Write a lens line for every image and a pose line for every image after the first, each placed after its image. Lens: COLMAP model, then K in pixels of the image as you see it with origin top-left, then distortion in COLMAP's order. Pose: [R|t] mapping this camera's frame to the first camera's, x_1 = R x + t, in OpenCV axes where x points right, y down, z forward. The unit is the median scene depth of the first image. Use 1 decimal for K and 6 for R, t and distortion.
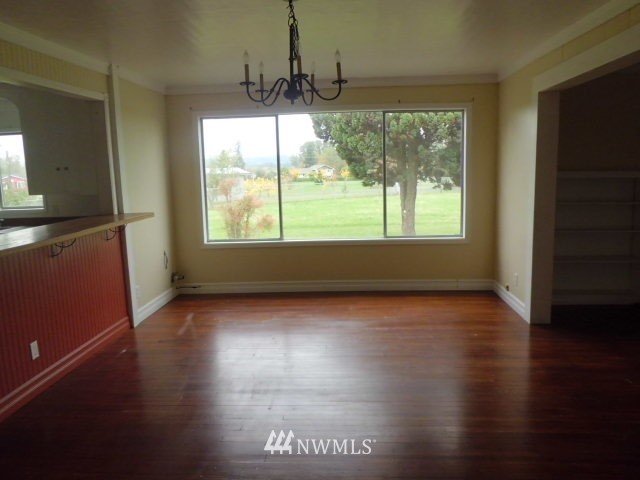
lens RADIAL K [[499.4, 0, 317.4], [0, 499.4, 245.5], [0, 0, 1]] dist [-0.042420, 0.006093]
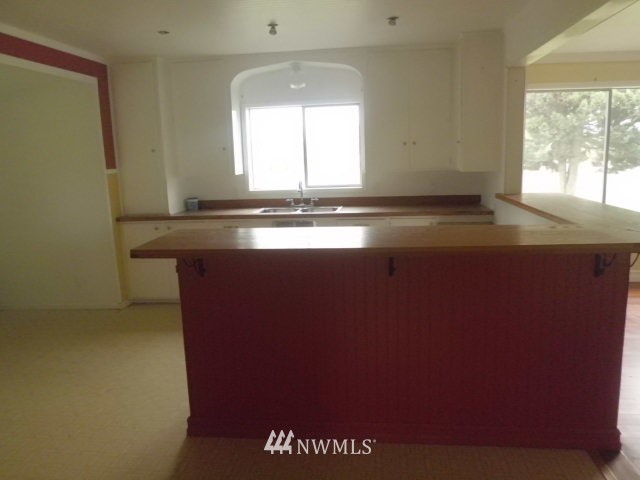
lens RADIAL K [[499.4, 0, 313.1], [0, 499.4, 234.5], [0, 0, 1]] dist [-0.042420, 0.006093]
pose [[0.996320, 0.009522, -0.085186, -0.692702], [-0.009451, 0.999955, 0.001233, 0.011612], [0.085194, -0.000423, 0.996364, 0.100605]]
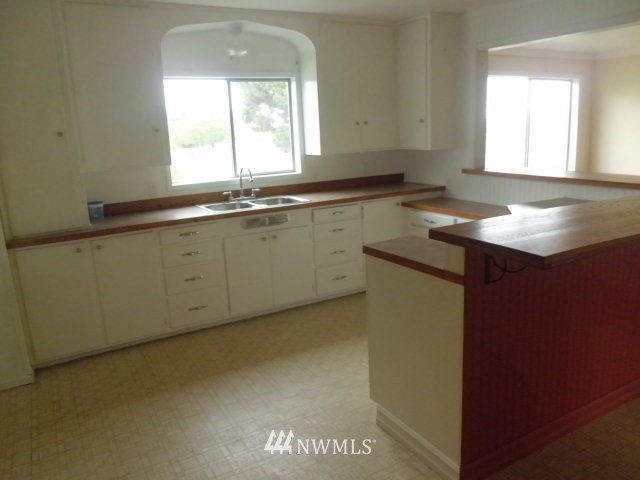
lens RADIAL K [[499.4, 0, 302.1], [0, 499.4, 239.4], [0, 0, 1]] dist [-0.042420, 0.006093]
pose [[0.842701, -0.125114, 0.523642, -1.221781], [0.109212, 0.992127, 0.061293, -0.021329], [-0.527188, 0.005536, 0.849730, 0.365031]]
